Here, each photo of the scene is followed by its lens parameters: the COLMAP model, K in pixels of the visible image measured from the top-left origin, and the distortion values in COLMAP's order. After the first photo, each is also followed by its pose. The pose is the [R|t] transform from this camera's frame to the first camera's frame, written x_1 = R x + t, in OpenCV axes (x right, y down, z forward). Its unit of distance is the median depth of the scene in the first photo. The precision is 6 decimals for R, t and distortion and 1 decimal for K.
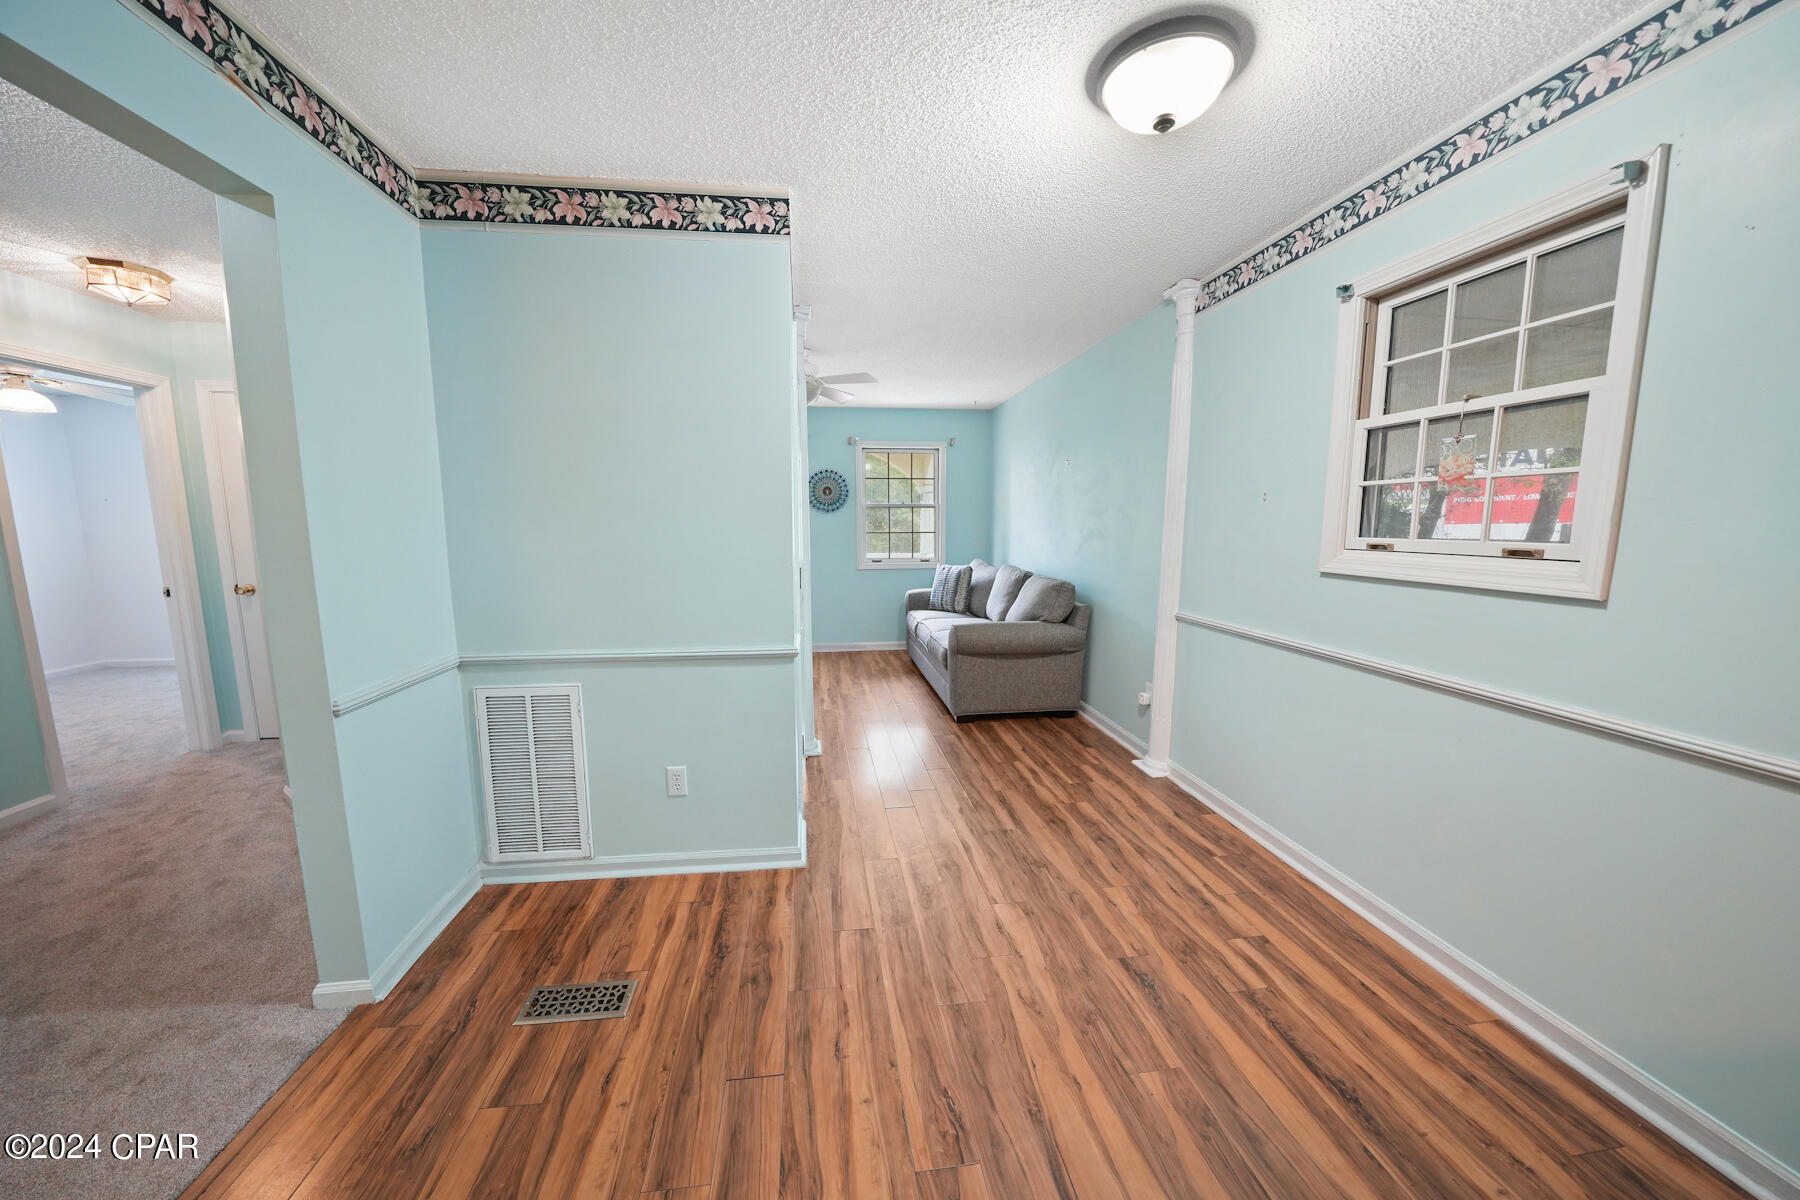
lens RADIAL K [[631.6, 0, 889.4], [0, 631.6, 604.8], [0, 0, 1]] dist [-0.014853, 0.000229]
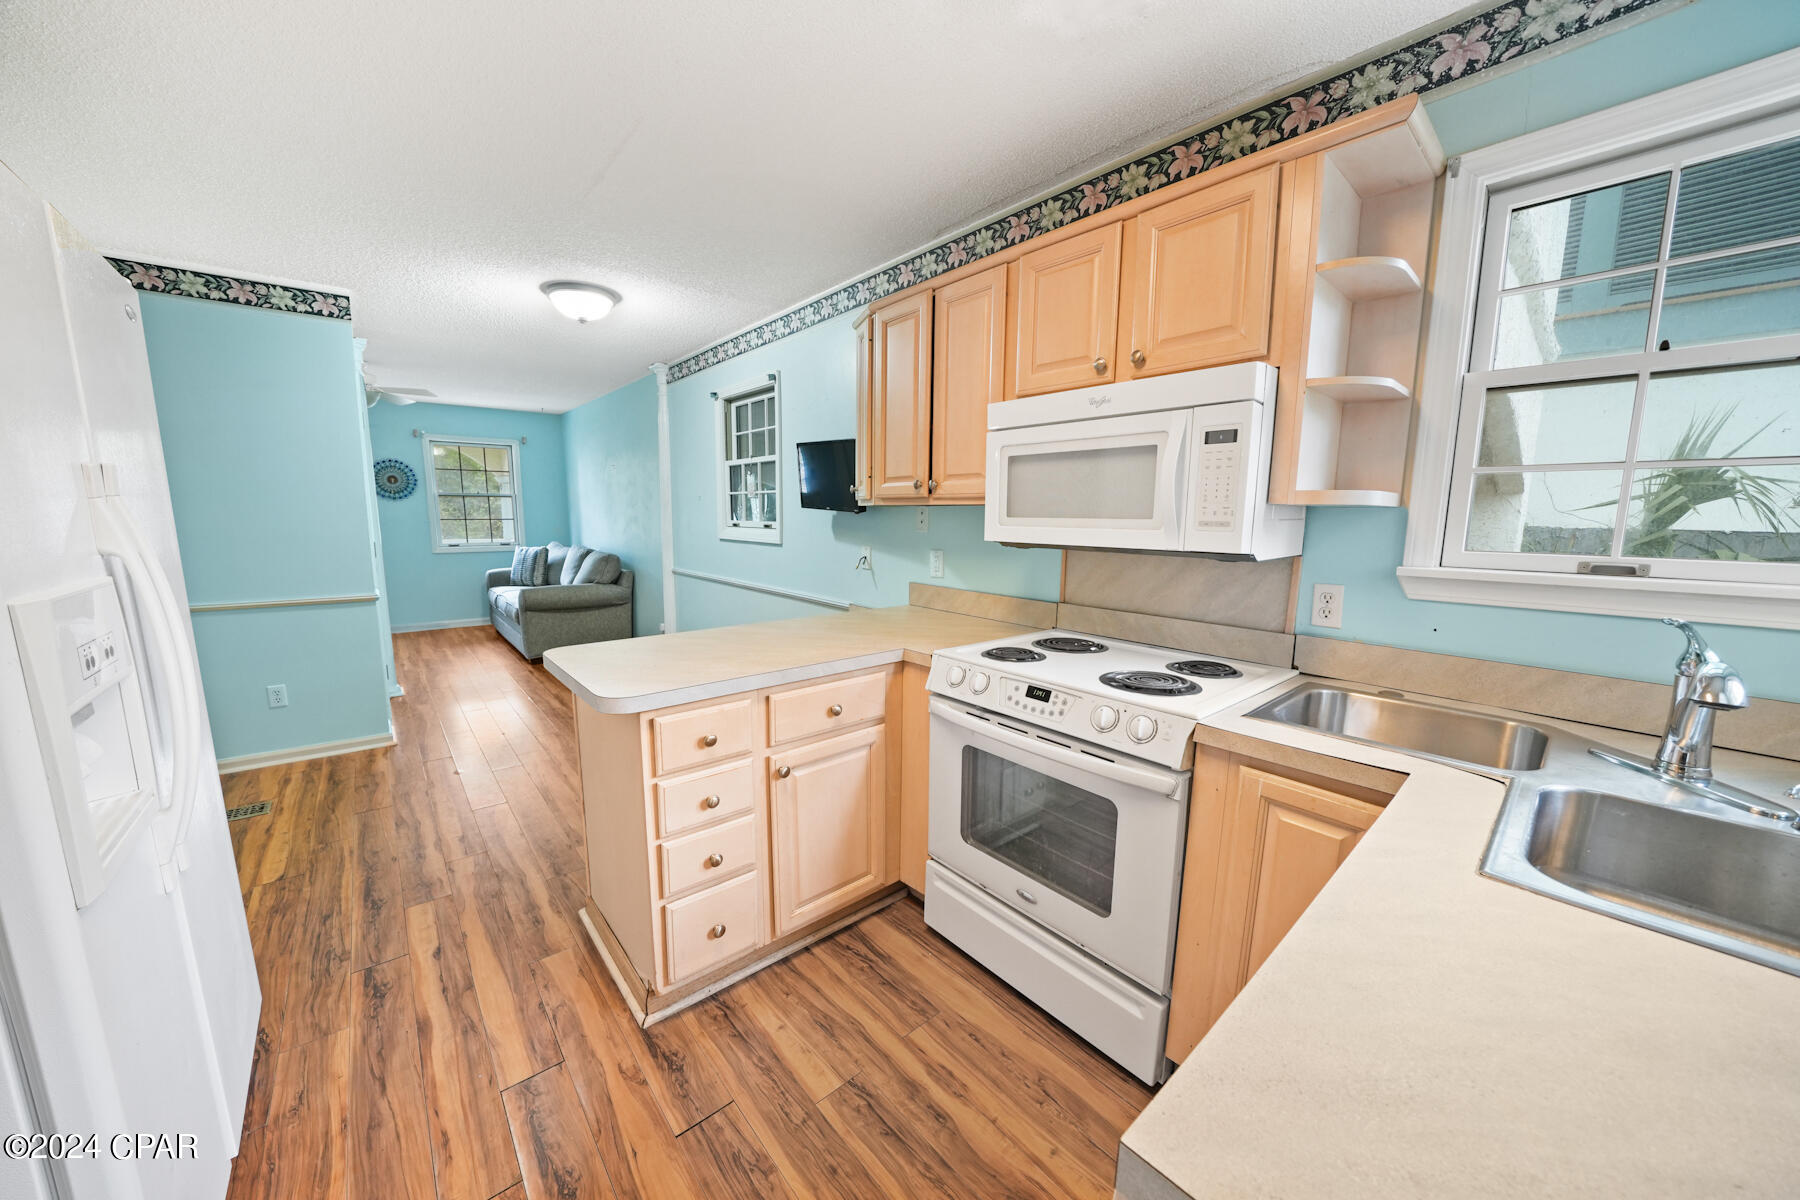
lens RADIAL K [[631.6, 0, 887.9], [0, 631.6, 606.5], [0, 0, 1]] dist [-0.014853, 0.000229]
pose [[0.843834, -0.067050, 0.532400, 0.045523], [0.056899, 0.997750, 0.035474, 0.063686], [-0.533580, 0.000359, 0.845750, -0.498816]]
